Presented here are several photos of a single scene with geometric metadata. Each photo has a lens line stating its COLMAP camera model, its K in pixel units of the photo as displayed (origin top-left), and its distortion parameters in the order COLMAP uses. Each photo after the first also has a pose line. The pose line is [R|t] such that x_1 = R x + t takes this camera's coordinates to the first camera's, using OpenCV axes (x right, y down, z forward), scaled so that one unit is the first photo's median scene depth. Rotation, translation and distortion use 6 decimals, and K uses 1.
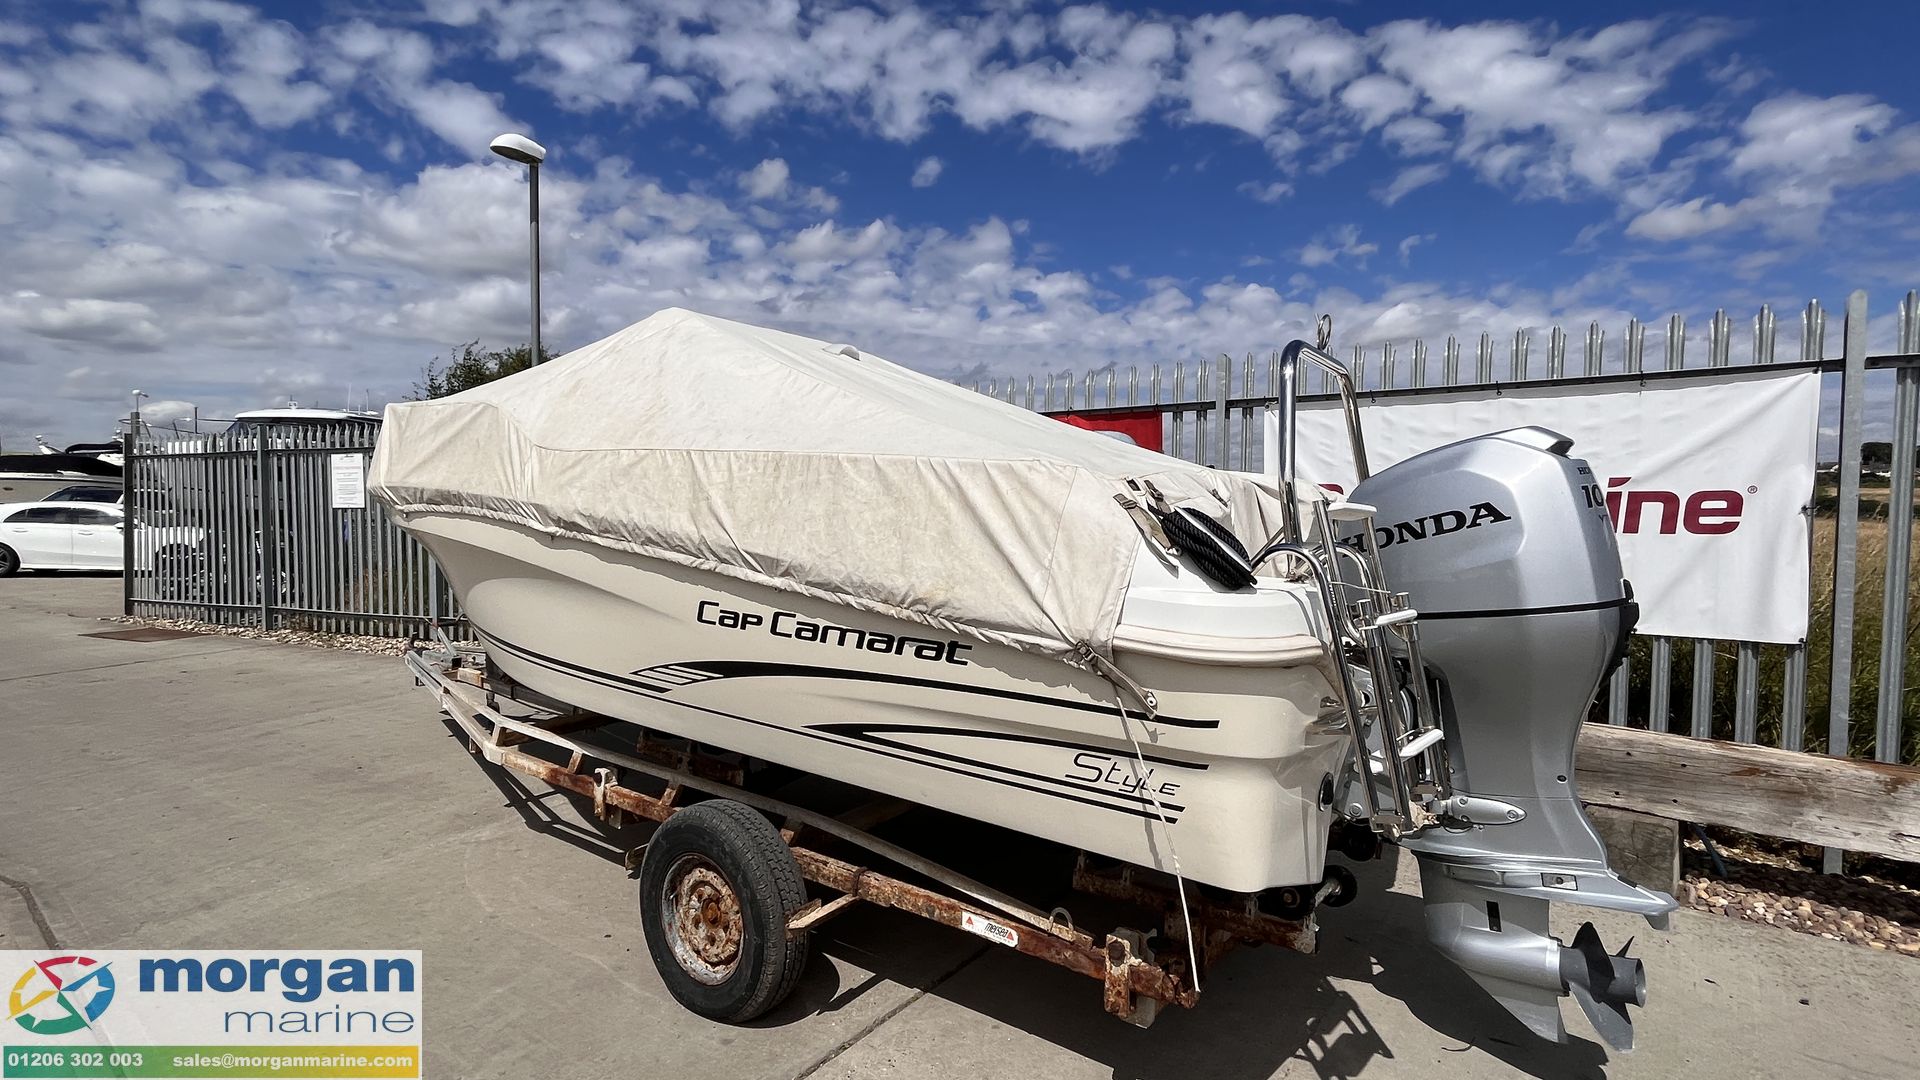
lens RADIAL K [[871.2, 0, 960.0], [0, 871.2, 540.0], [0, 0, 1]] dist [-0.000339, -0.000032]
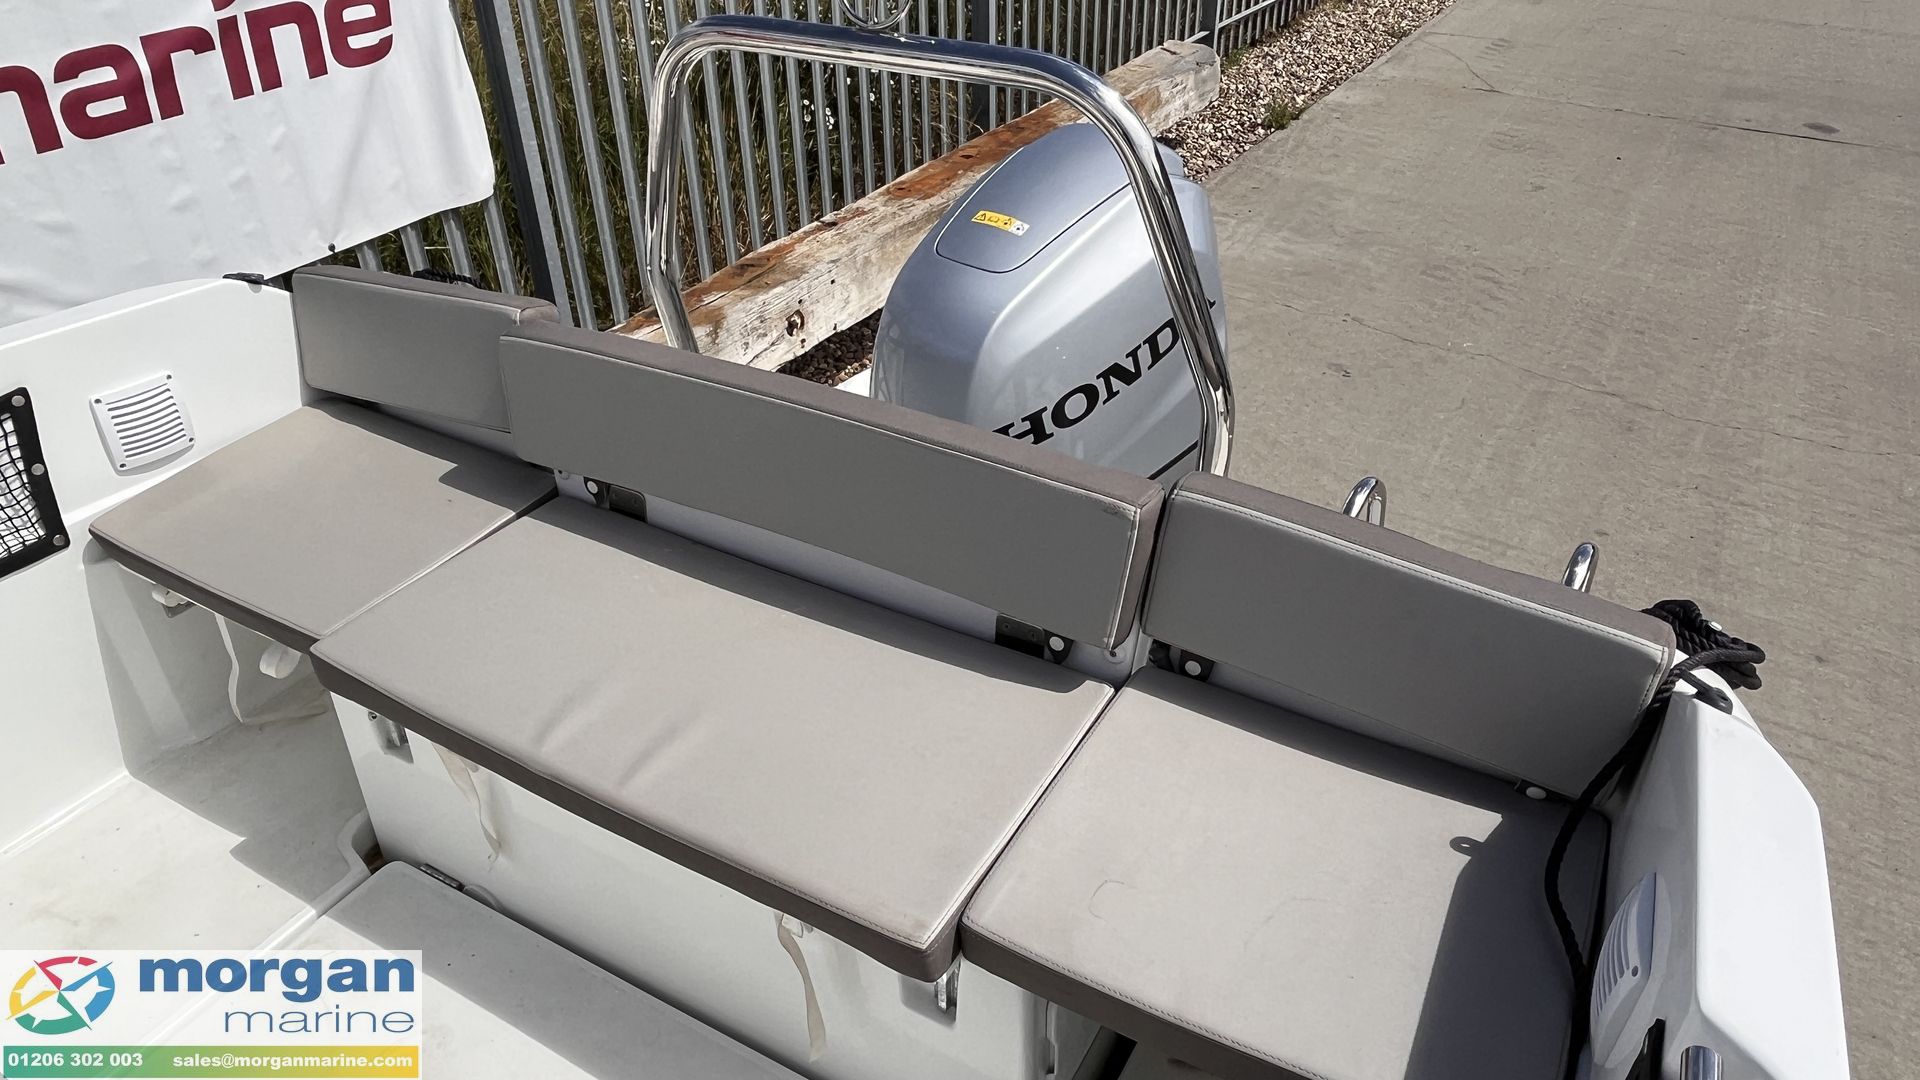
lens RADIAL K [[1235.2, 0, 960.0], [0, 1235.2, 540.0], [0, 0, 1]] dist [0.003475, 0.000853]
pose [[-0.125953, -0.582027, 0.803356, -0.107624], [0.049022, 0.805164, 0.591023, -0.244470], [-0.990824, 0.113824, -0.072881, 0.710578]]
